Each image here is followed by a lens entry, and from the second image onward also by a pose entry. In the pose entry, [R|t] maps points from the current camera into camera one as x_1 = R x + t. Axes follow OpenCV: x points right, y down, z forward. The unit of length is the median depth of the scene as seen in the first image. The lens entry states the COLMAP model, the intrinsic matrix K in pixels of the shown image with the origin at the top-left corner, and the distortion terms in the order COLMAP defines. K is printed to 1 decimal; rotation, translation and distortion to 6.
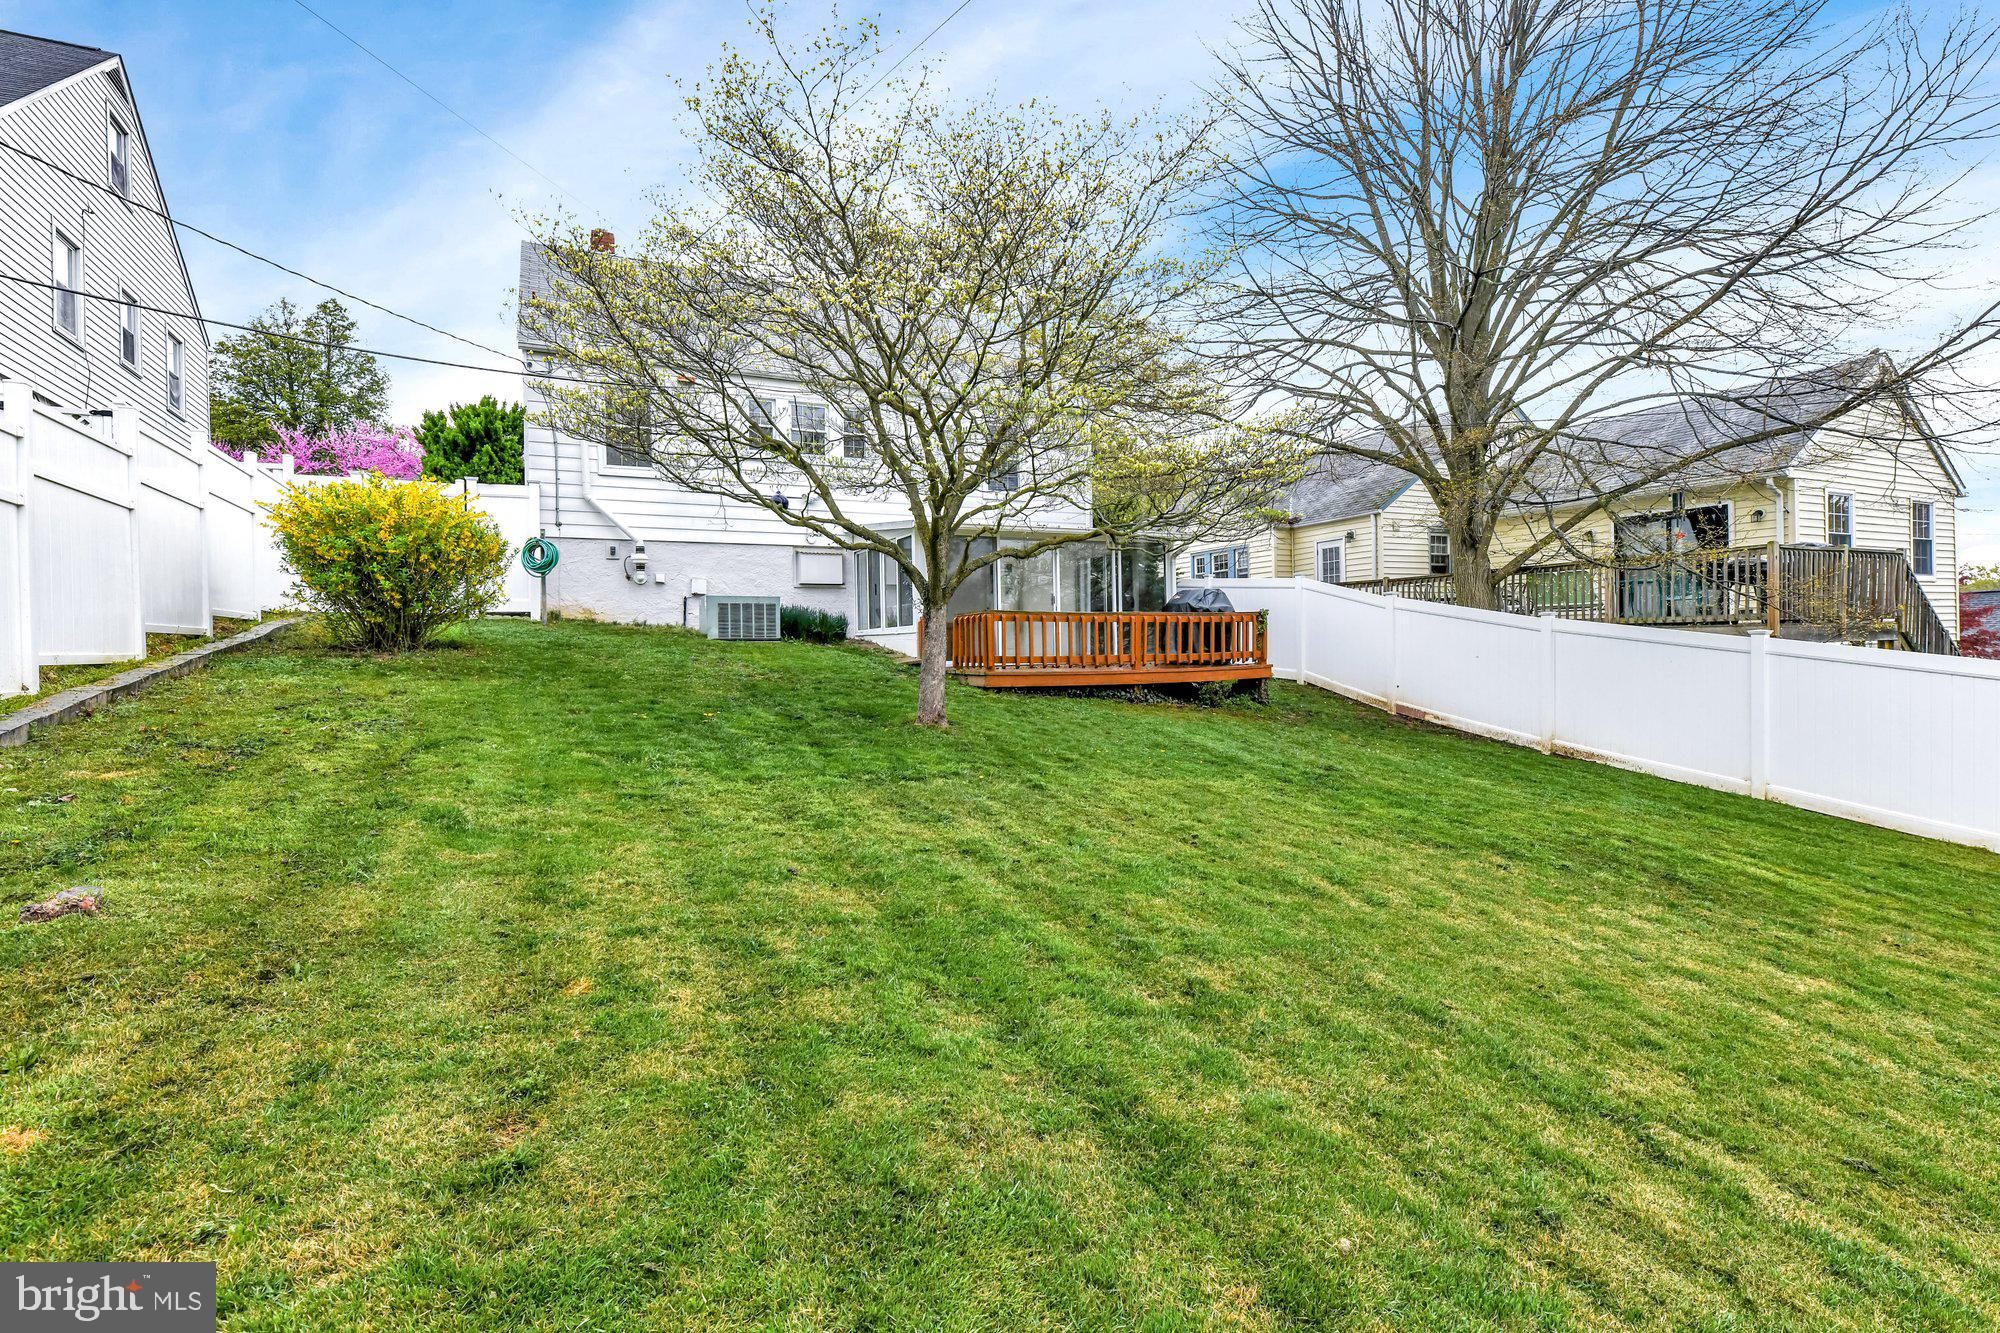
lens RADIAL K [[862.9, 0, 989.8], [0, 862.9, 660.2], [0, 0, 1]] dist [-0.003446, -0.001629]
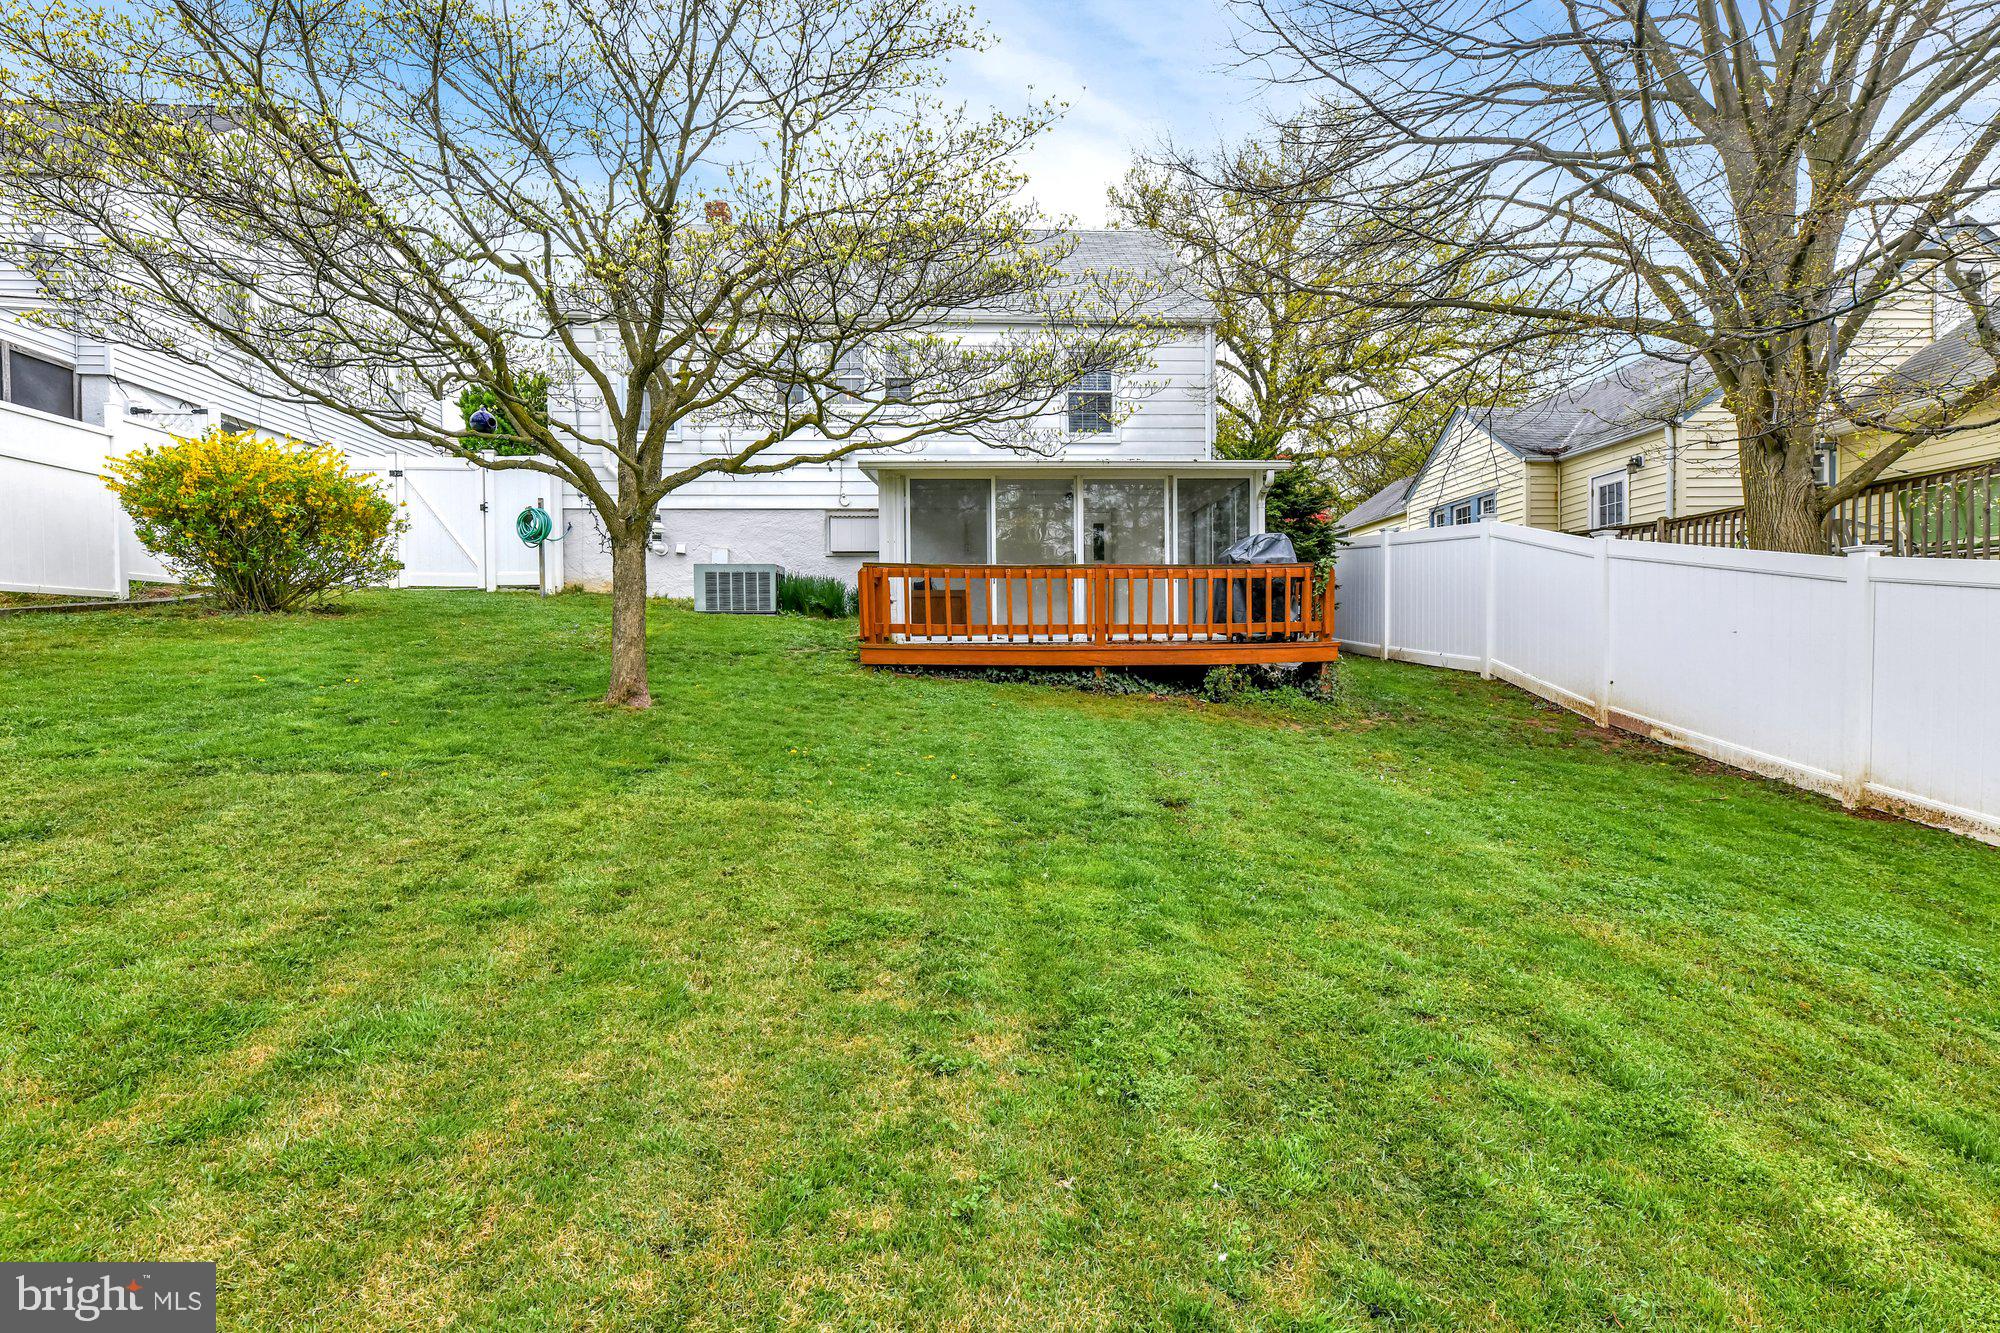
lens RADIAL K [[862.9, 0, 1004.2], [0, 862.9, 667.8], [0, 0, 1]] dist [-0.003446, -0.001629]
pose [[0.930429, 0.014542, -0.366185, 0.300095], [-0.010091, 0.999850, 0.014064, 0.017642], [0.366334, -0.009391, 0.930436, 0.272056]]
